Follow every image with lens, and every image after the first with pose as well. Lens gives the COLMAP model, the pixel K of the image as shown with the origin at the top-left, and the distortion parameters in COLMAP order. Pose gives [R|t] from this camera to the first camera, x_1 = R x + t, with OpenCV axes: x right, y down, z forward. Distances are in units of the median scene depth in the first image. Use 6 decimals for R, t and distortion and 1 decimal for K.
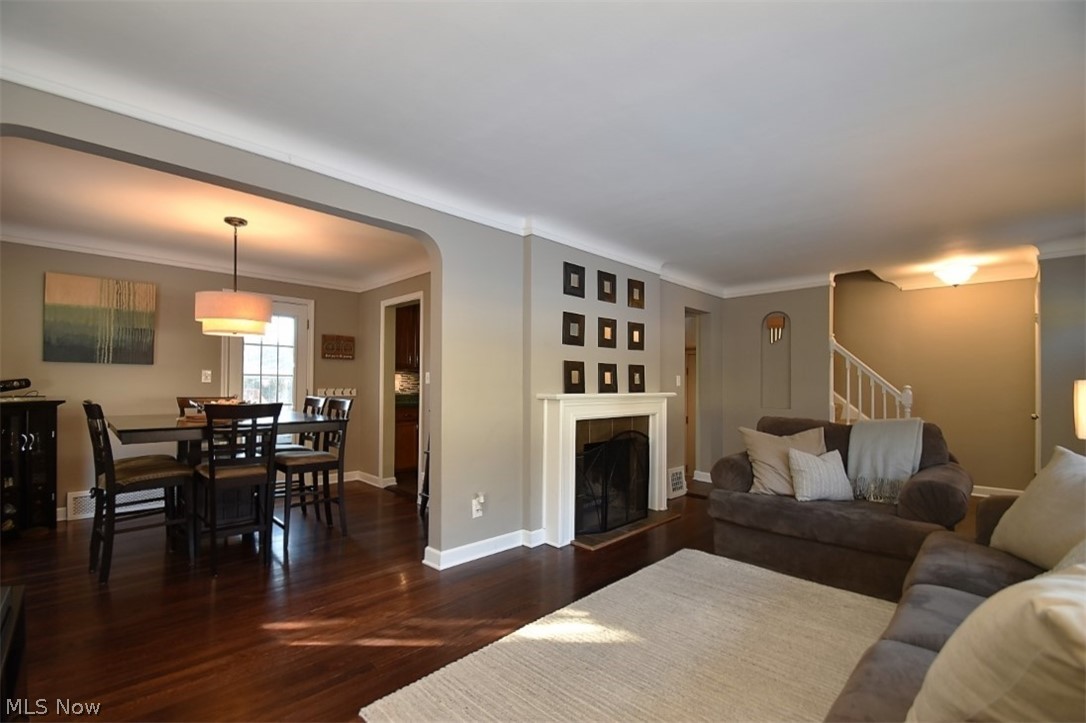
lens RADIAL K [[483.6, 0, 544.2], [0, 483.6, 367.2], [0, 0, 1]] dist [0.000110, 0.000088]
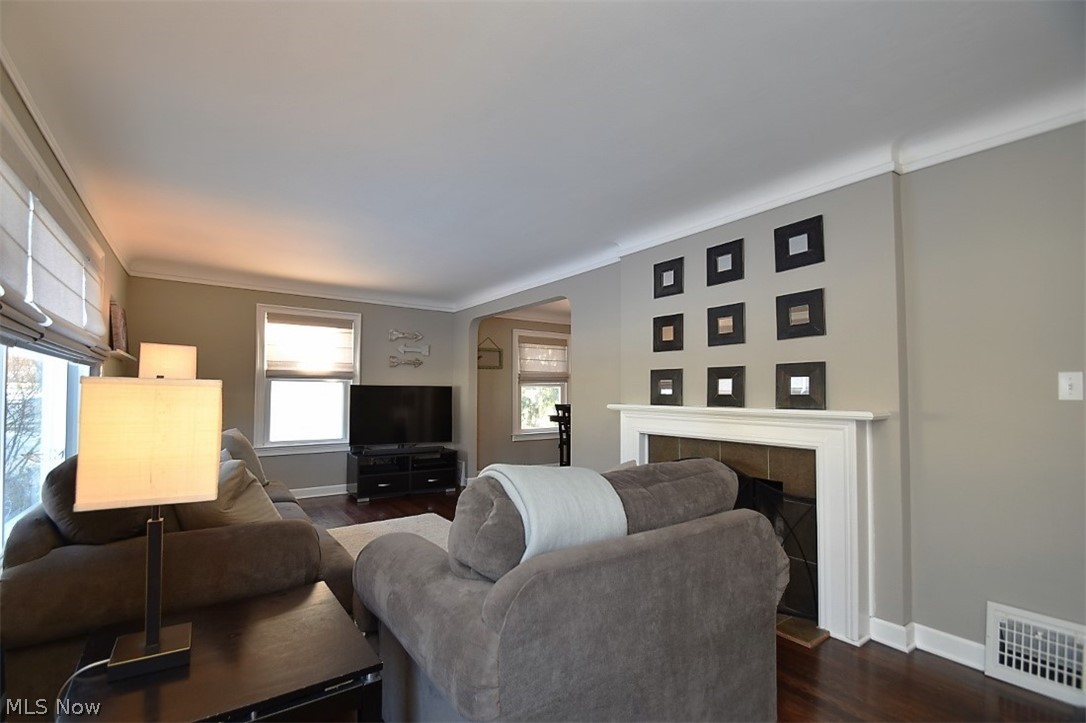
lens RADIAL K [[483.6, 0, 542.7], [0, 483.6, 368.6], [0, 0, 1]] dist [0.000110, 0.000088]
pose [[-0.177423, -0.058480, -0.982396, 0.914414], [0.027296, 0.997556, -0.064312, 0.035265], [0.983756, -0.038226, -0.175393, 0.868506]]
